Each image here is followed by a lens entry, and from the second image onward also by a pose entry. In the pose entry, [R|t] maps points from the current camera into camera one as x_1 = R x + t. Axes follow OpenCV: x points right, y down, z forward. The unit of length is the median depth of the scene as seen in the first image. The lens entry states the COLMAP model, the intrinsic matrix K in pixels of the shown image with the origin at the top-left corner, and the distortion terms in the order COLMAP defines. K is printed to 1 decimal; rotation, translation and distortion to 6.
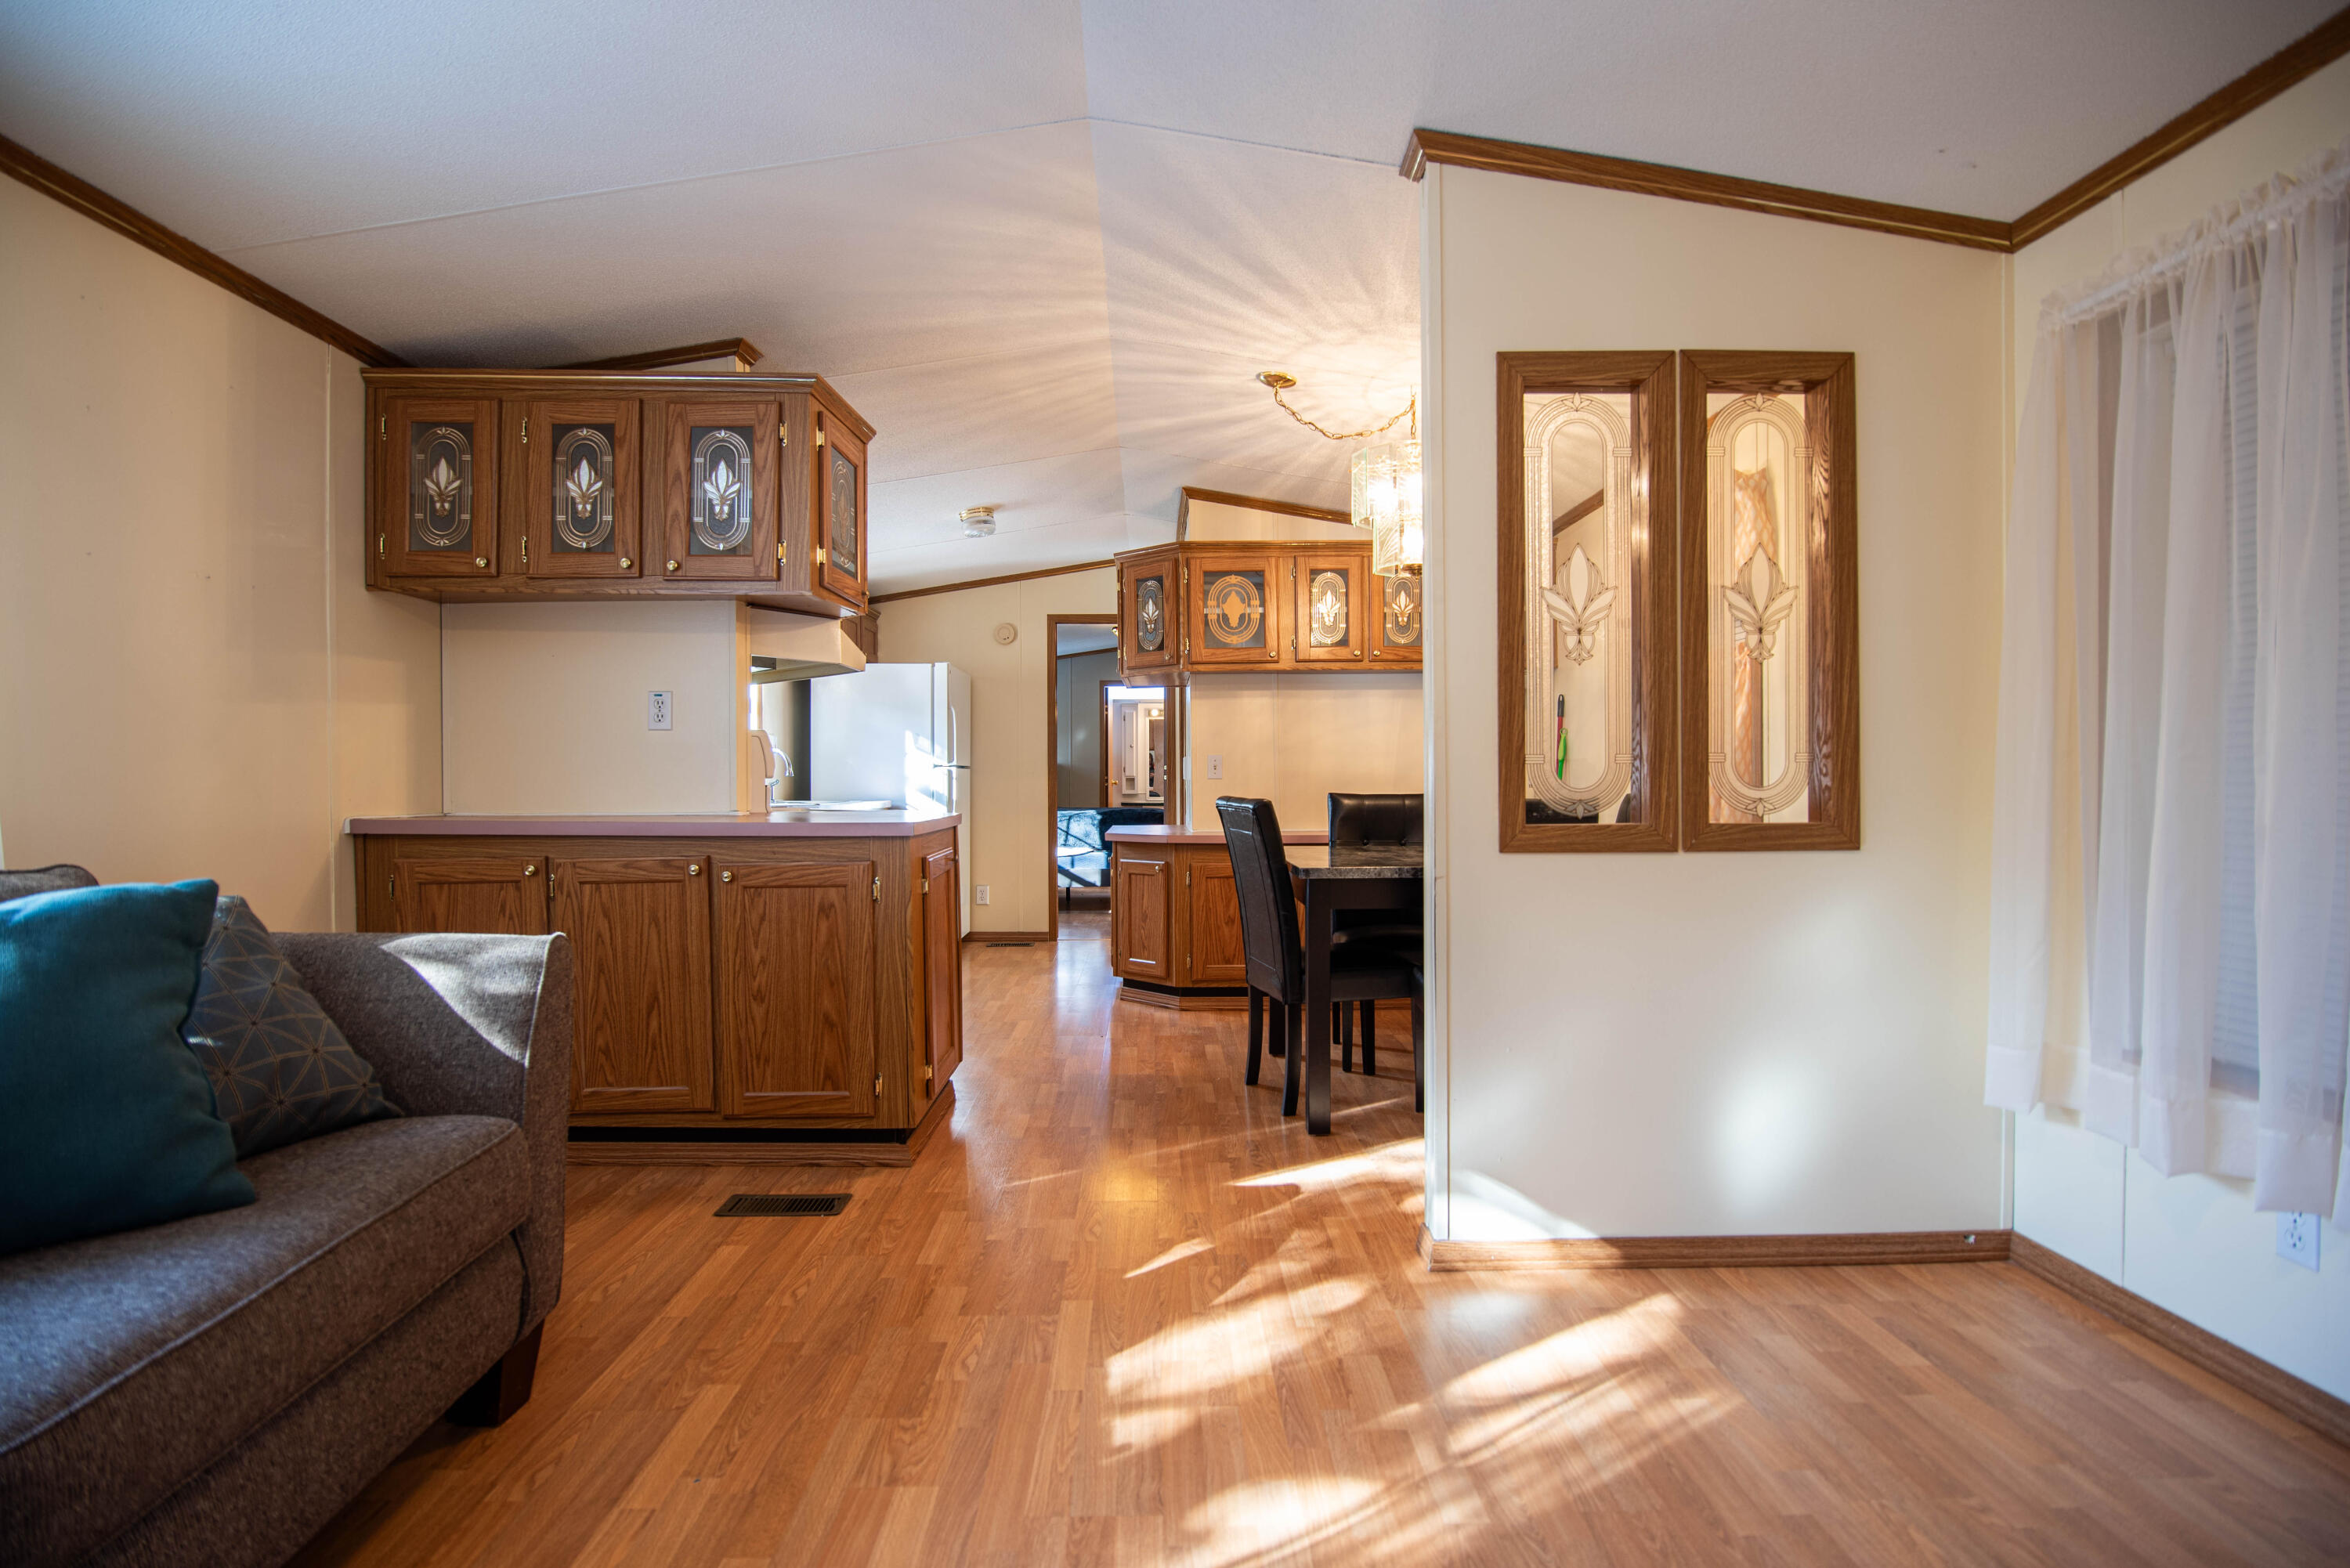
lens RADIAL K [[1197.3, 0, 1167.7], [0, 1197.3, 778.2], [0, 0, 1]] dist [-0.024653, 0.000007]
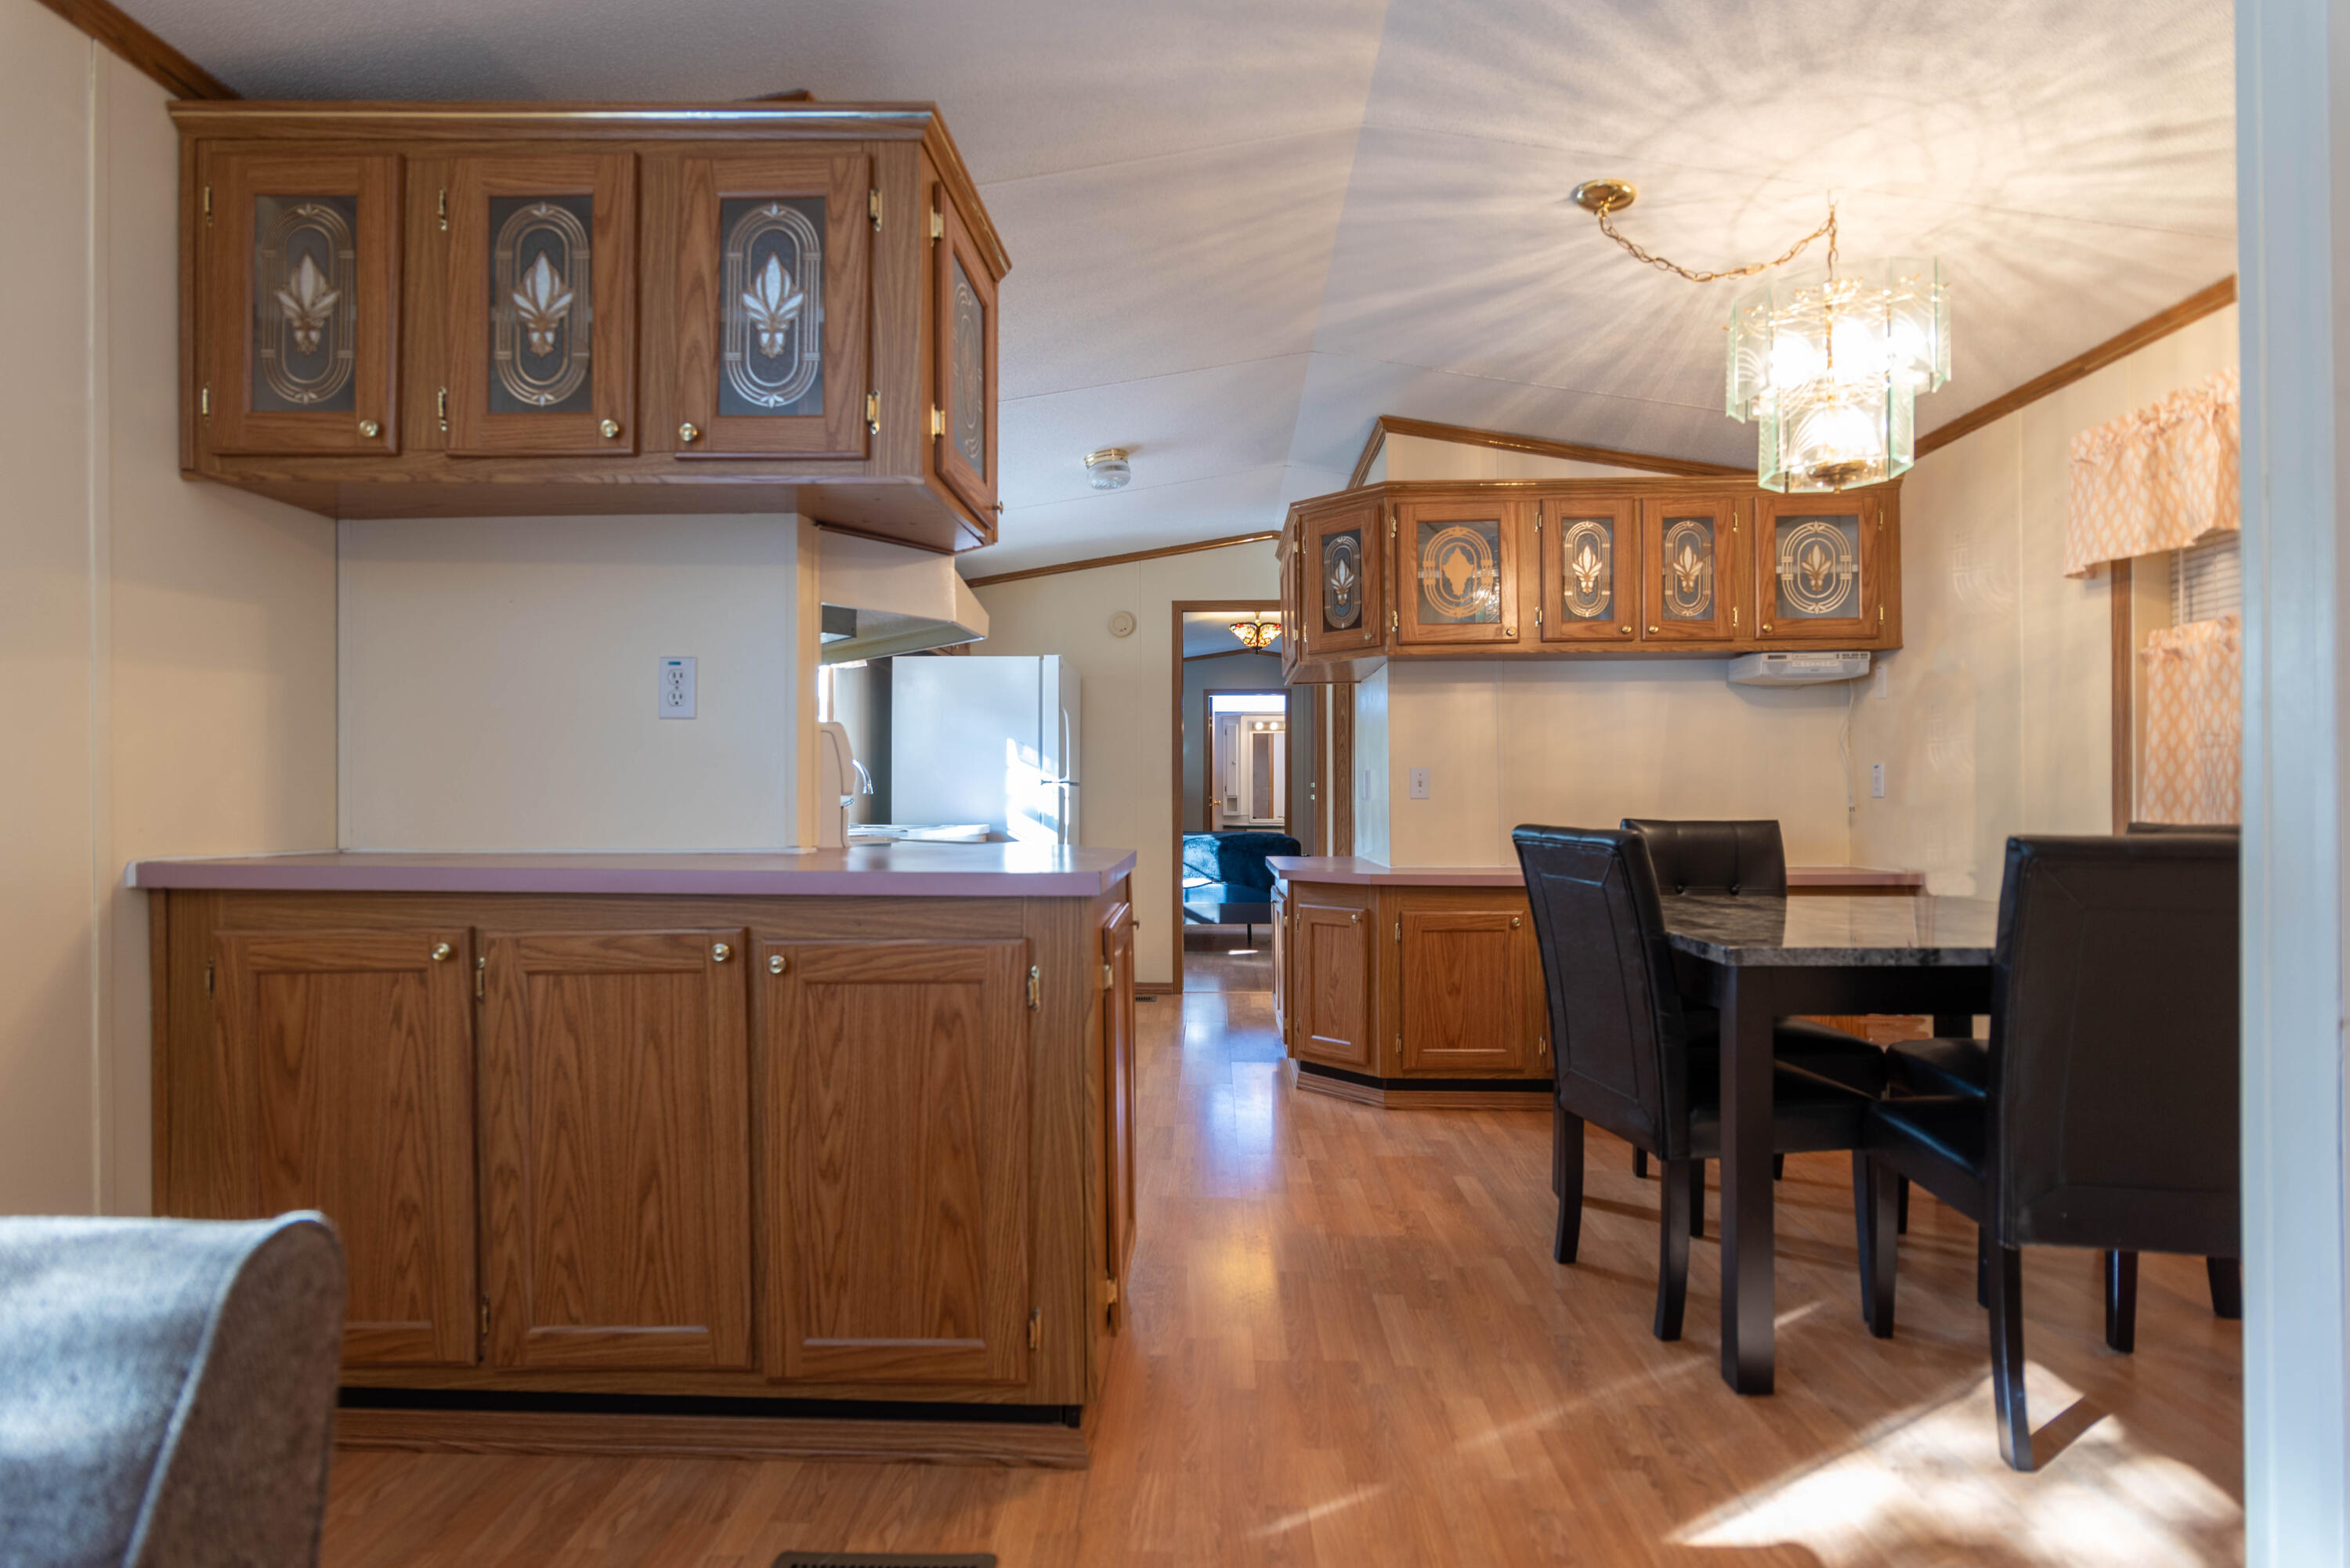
lens RADIAL K [[1192.6, 0, 1175.0], [0, 1192.6, 784.0], [0, 0, 1]] dist [0.001022, -0.000023]
pose [[0.998960, 0.002054, -0.045539, -0.148053], [-0.002608, 0.999923, -0.012100, 0.001470], [0.045511, 0.012206, 0.998889, 0.422697]]
